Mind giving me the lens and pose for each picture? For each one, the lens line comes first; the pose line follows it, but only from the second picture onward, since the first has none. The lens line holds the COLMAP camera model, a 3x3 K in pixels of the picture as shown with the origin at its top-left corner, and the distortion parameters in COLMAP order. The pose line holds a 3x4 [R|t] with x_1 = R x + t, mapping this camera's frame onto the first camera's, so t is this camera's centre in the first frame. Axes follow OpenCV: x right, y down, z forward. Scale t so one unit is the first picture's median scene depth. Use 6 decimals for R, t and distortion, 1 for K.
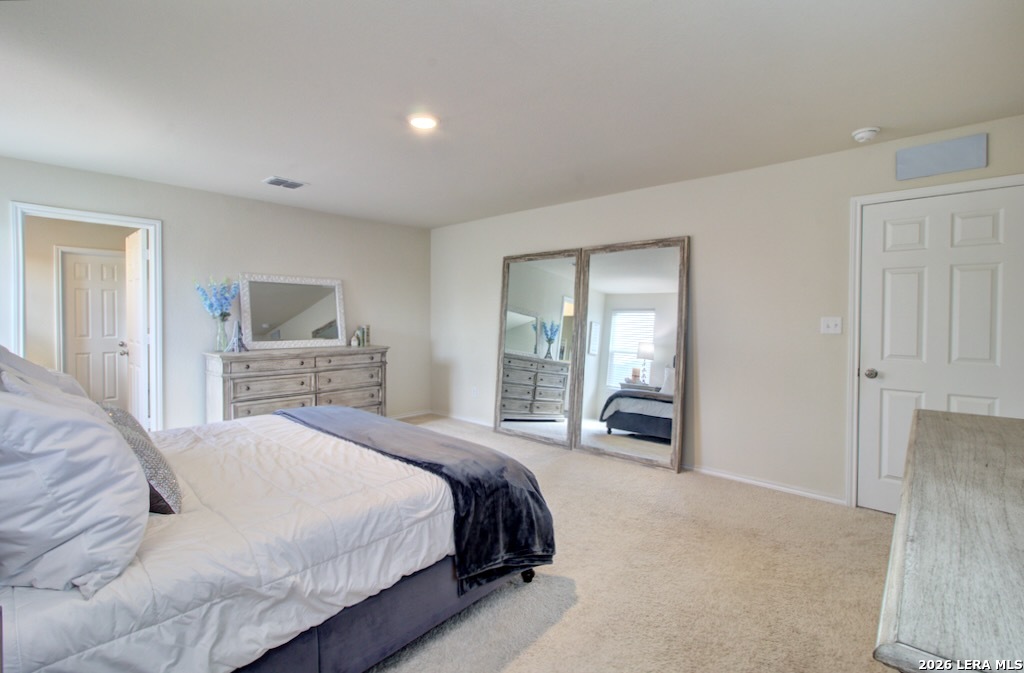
lens RADIAL K [[466.9, 0, 515.7], [0, 466.9, 322.3], [0, 0, 1]] dist [-0.002406, 0.000758]
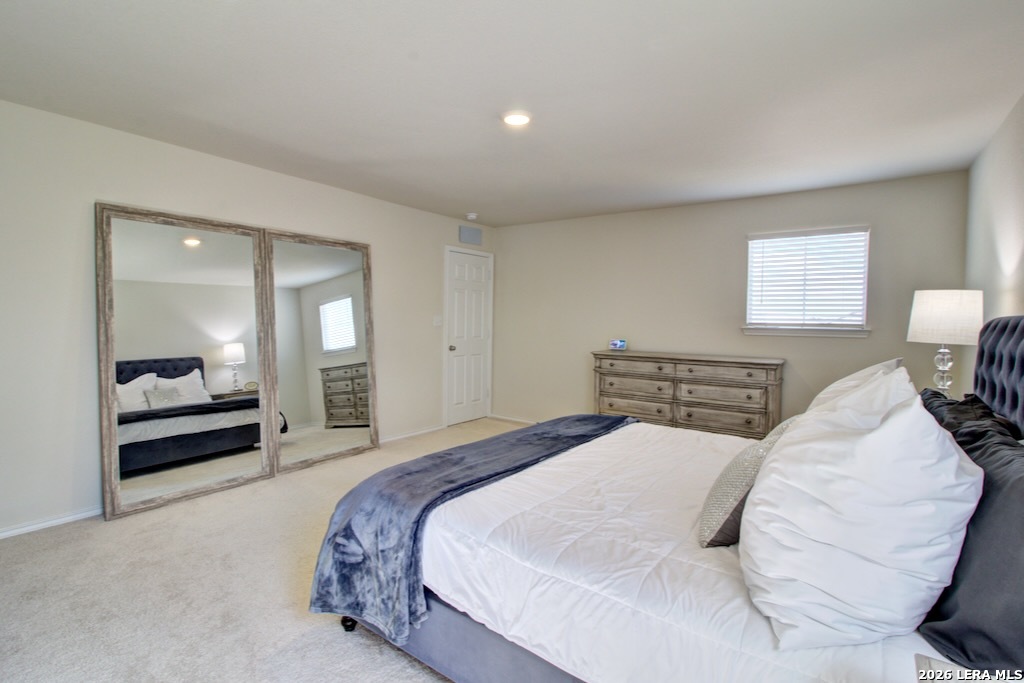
lens RADIAL K [[484.6, 0, 509.0], [0, 484.6, 330.4], [0, 0, 1]] dist [-0.001276, 0.001221]
pose [[-0.101775, -0.034705, 0.994202, -0.776590], [-0.004852, 0.999397, 0.034389, -0.014796], [-0.994796, -0.001324, -0.101882, 0.696691]]
